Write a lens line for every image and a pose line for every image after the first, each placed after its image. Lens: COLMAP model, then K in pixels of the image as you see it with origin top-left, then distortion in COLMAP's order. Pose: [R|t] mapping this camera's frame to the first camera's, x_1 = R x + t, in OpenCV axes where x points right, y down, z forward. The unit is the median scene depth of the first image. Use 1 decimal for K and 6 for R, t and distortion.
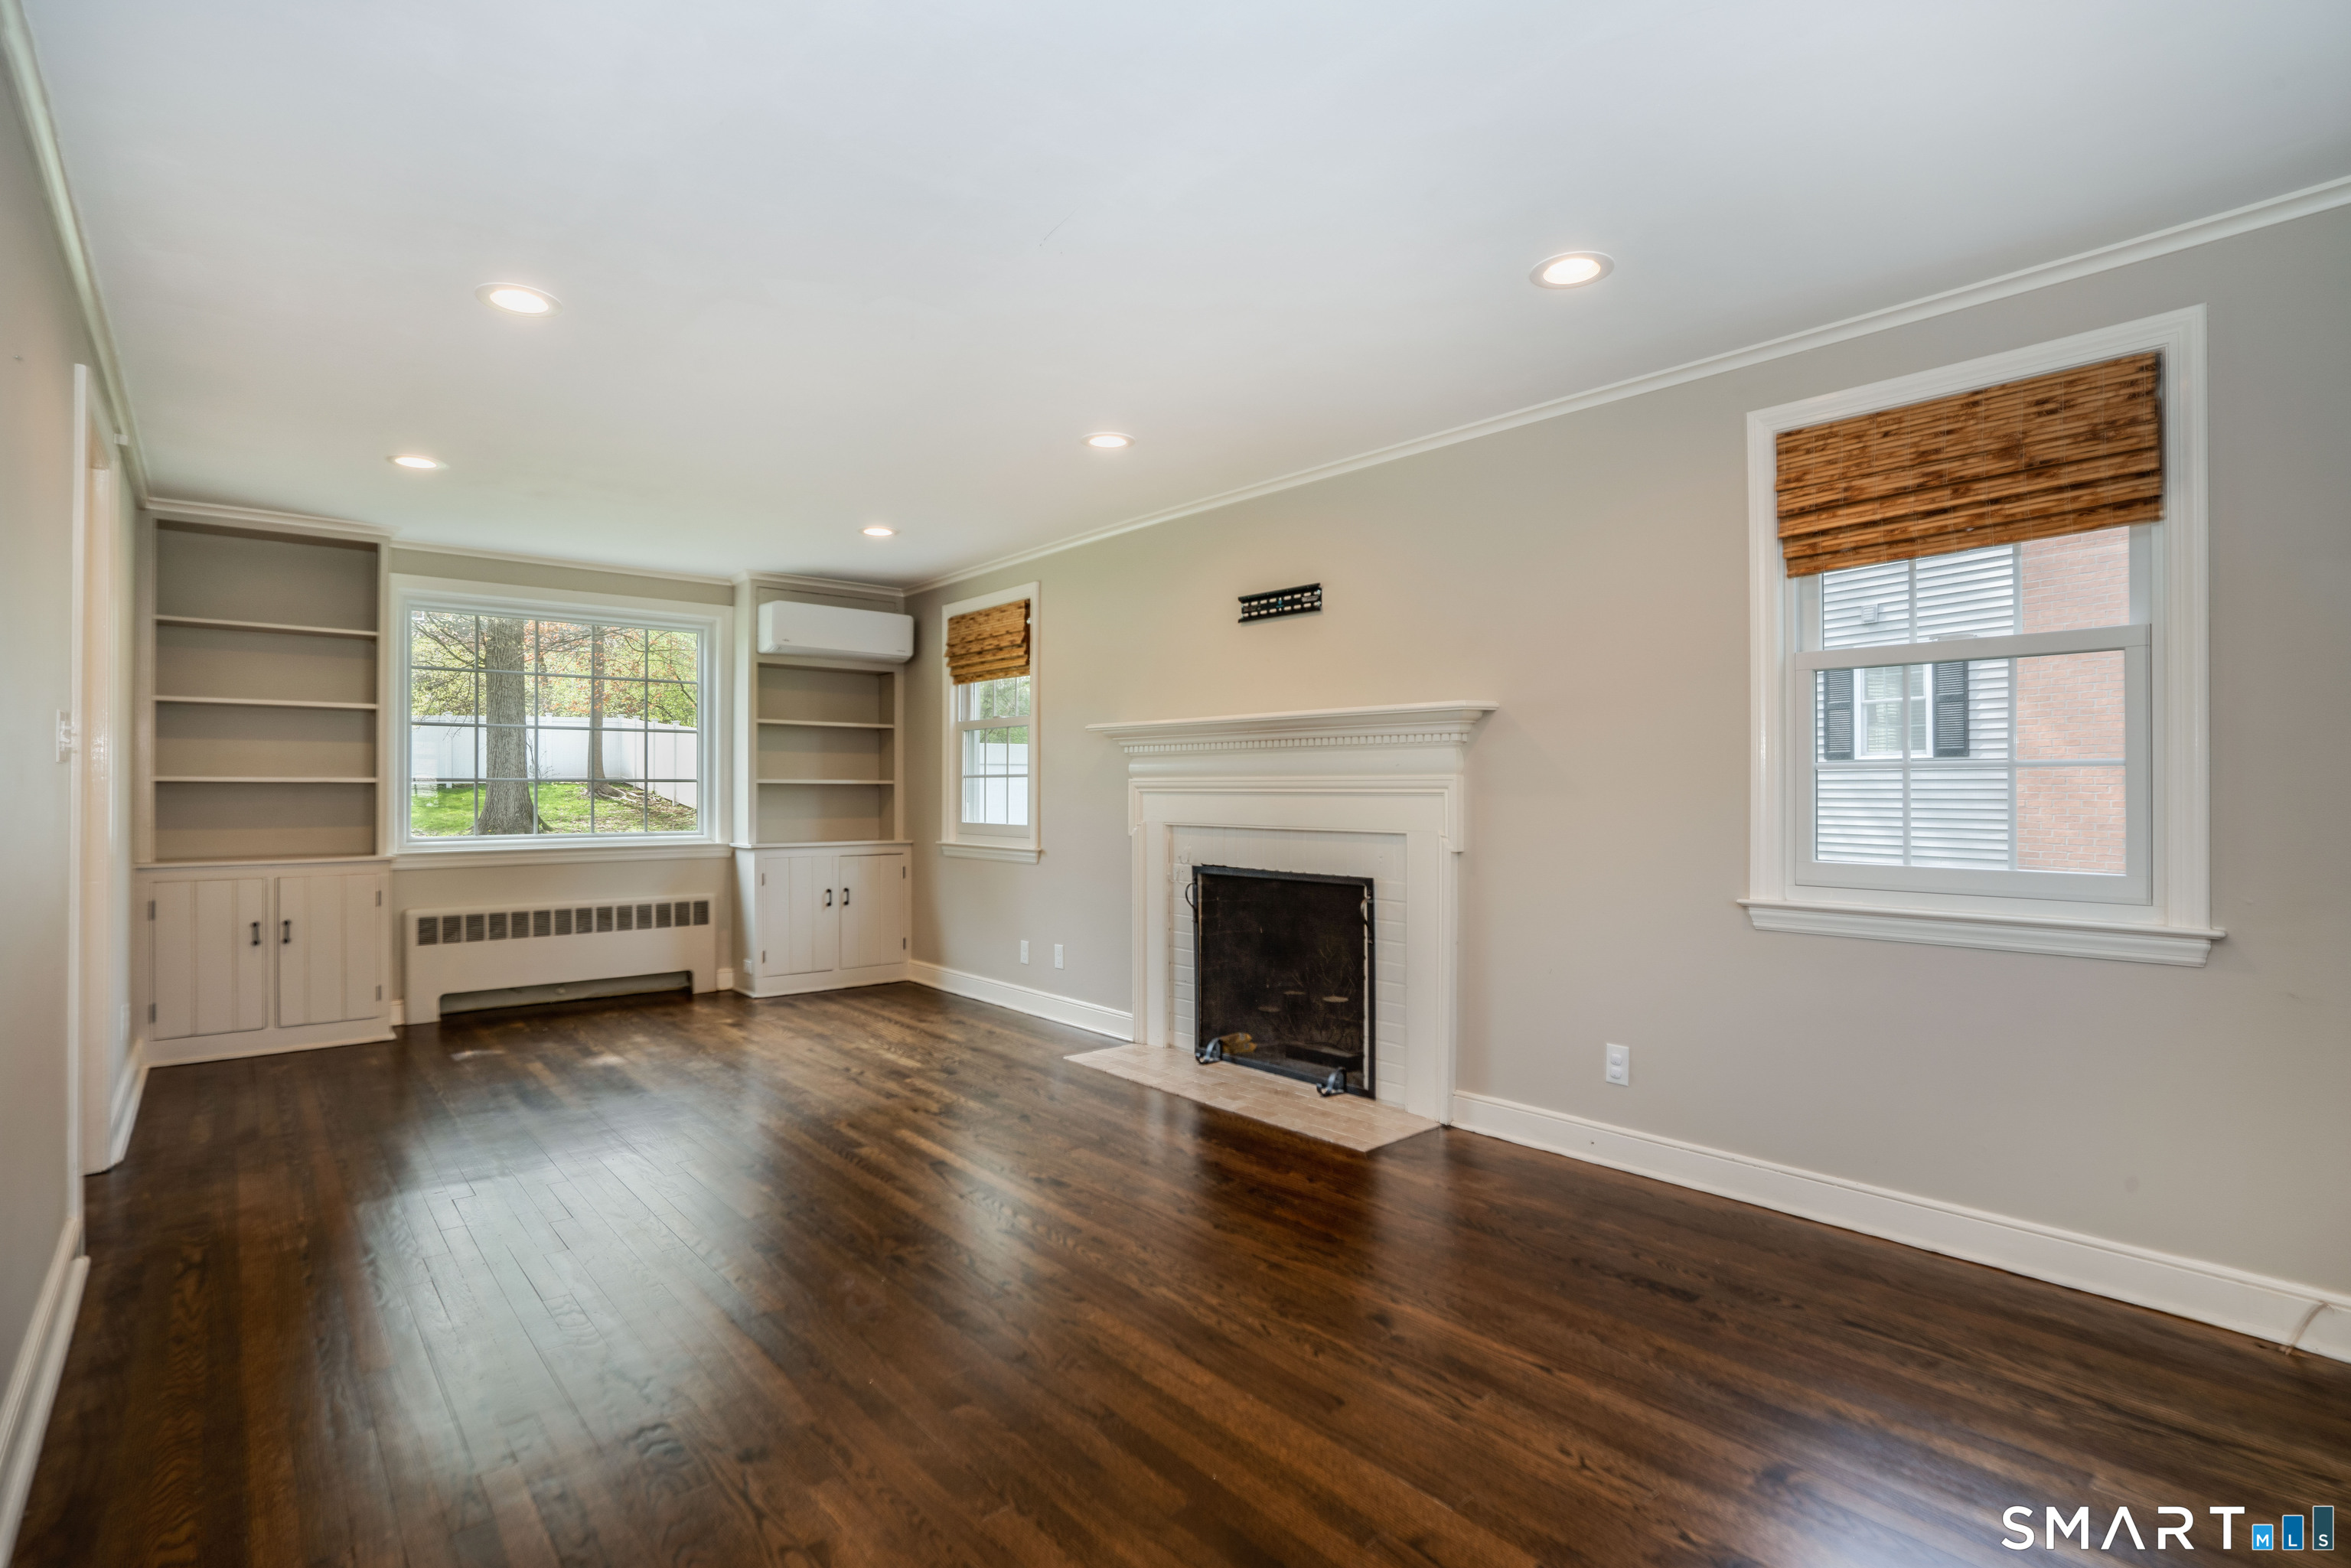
lens RADIAL K [[1122.8, 0, 1195.8], [0, 1122.8, 782.7], [0, 0, 1]] dist [-0.019575, 0.001286]
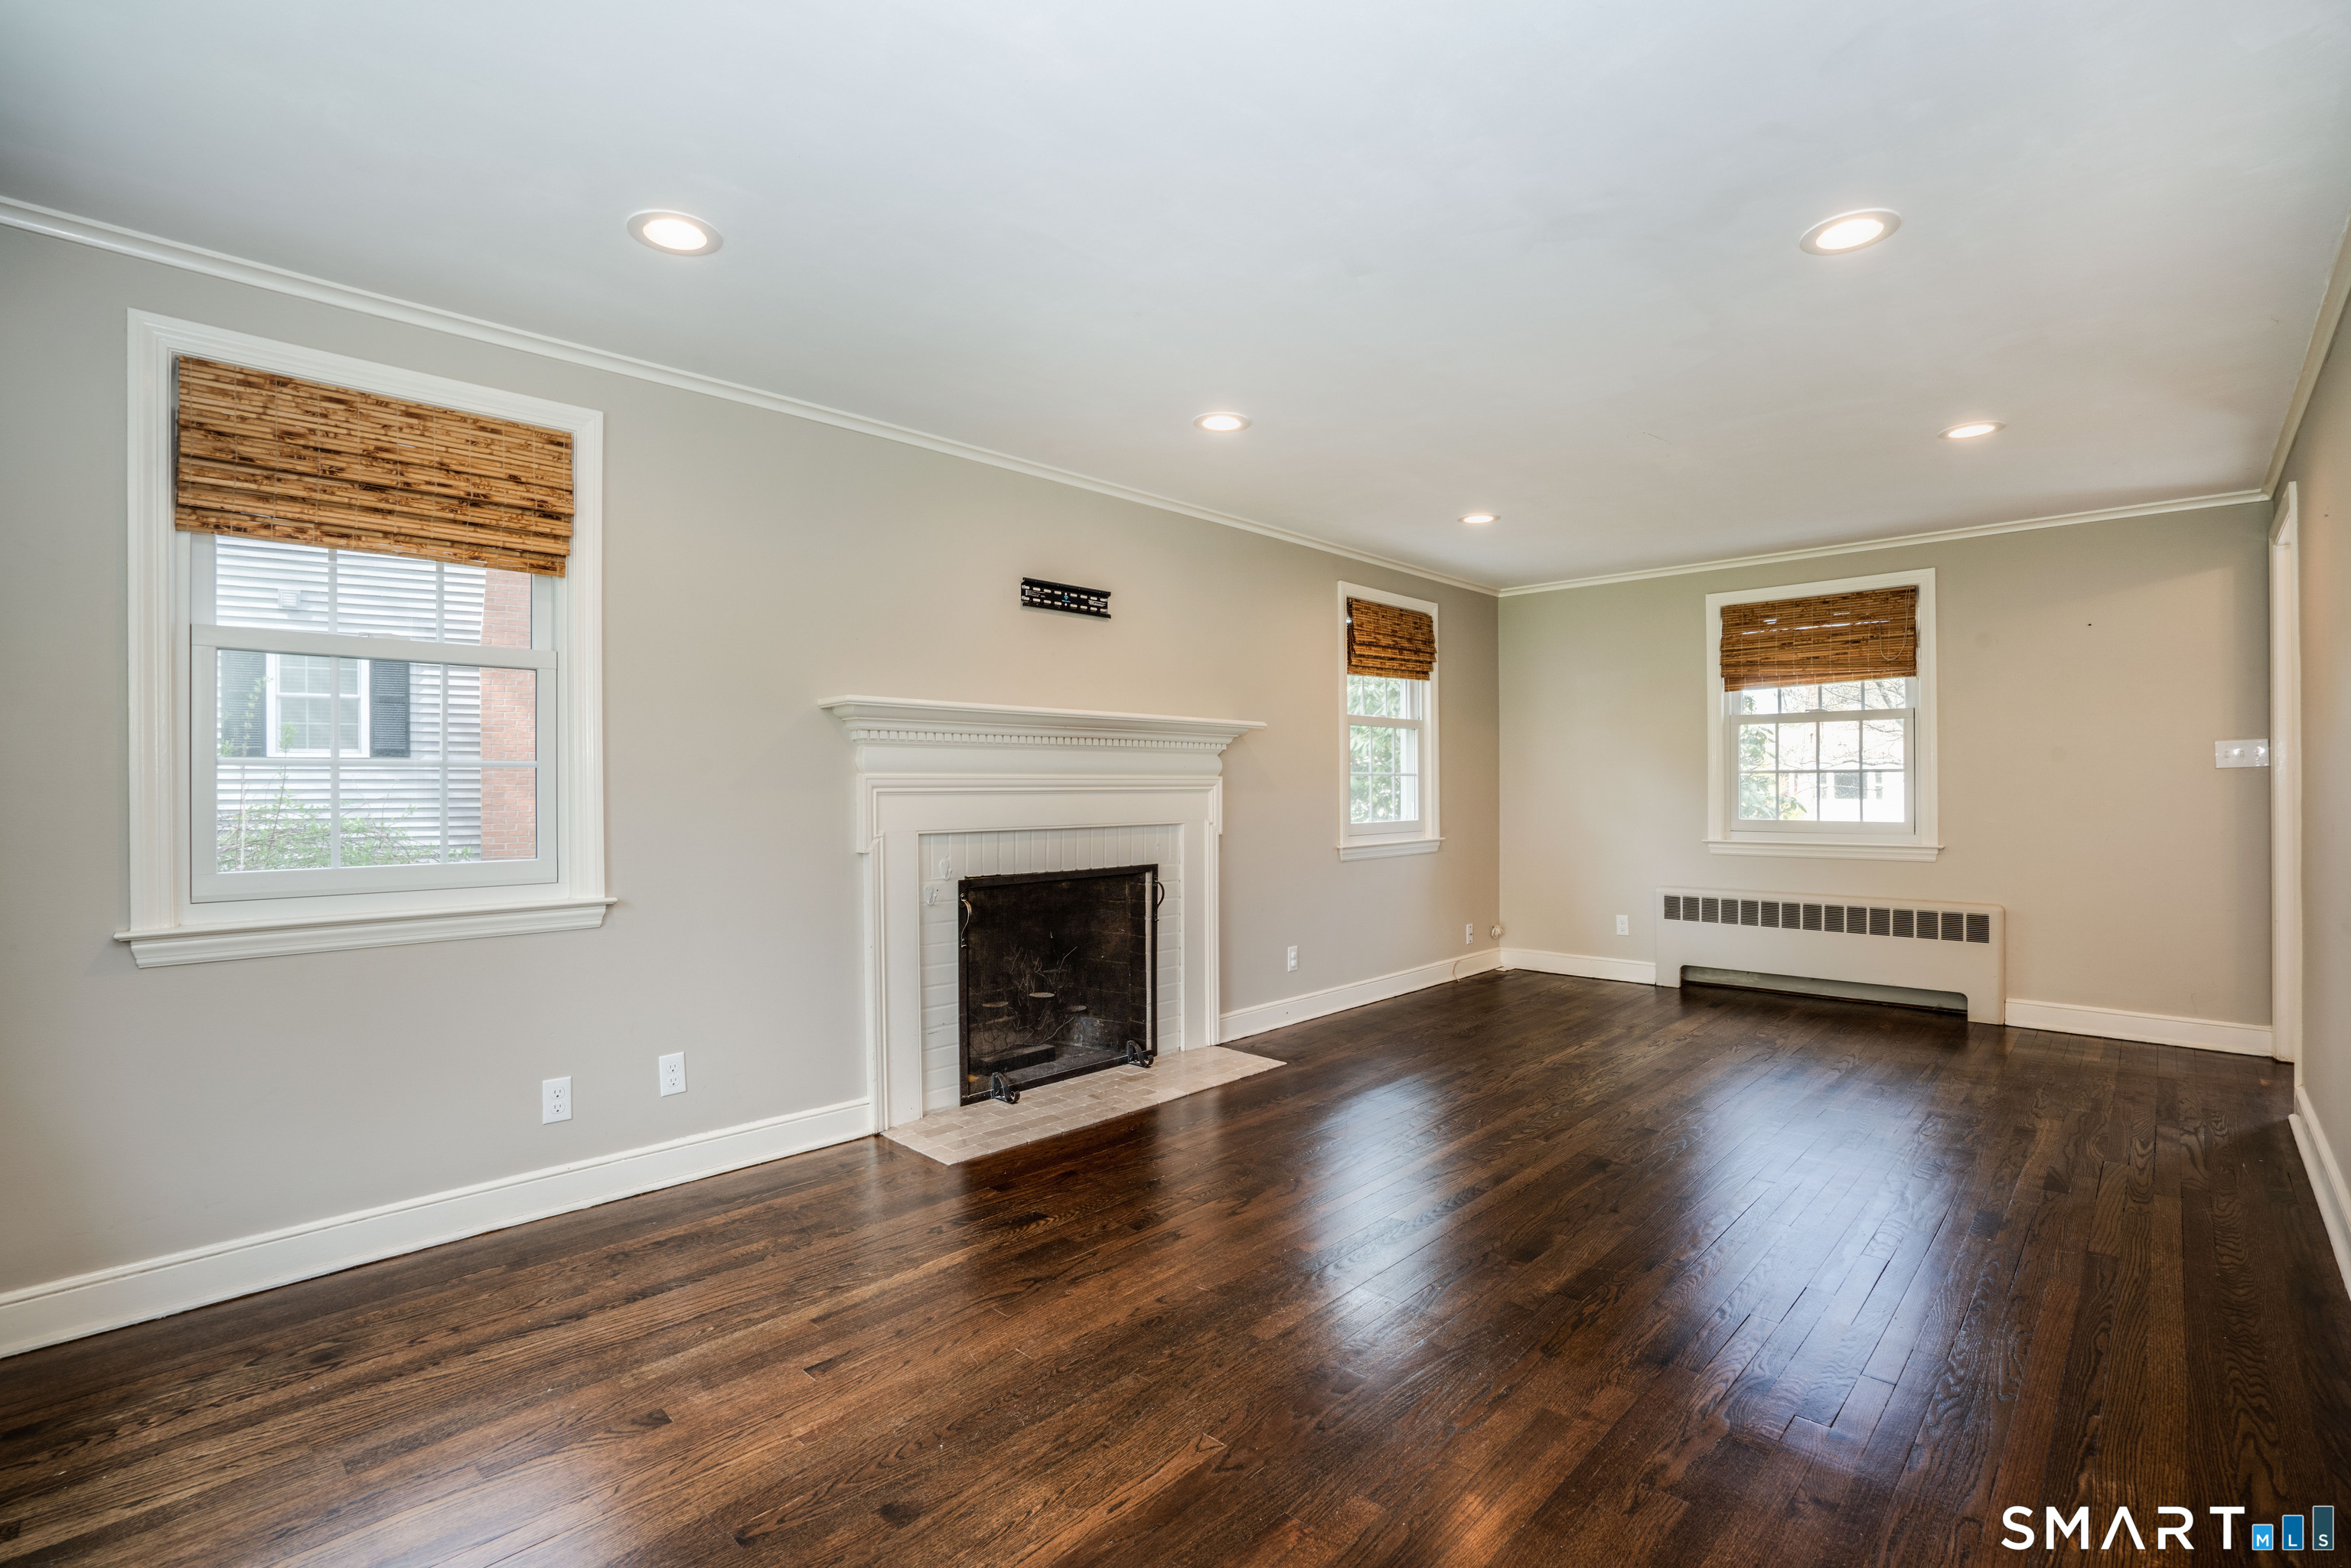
lens RADIAL K [[1101.8, 0, 1159.7], [0, 1101.8, 784.6], [0, 0, 1]] dist [-0.029649, 0.000763]
pose [[-0.074733, 0.001249, 0.997203, -0.776500], [-0.001198, 0.999998, -0.001343, 0.004065], [-0.997203, -0.001295, -0.074731, 0.861347]]
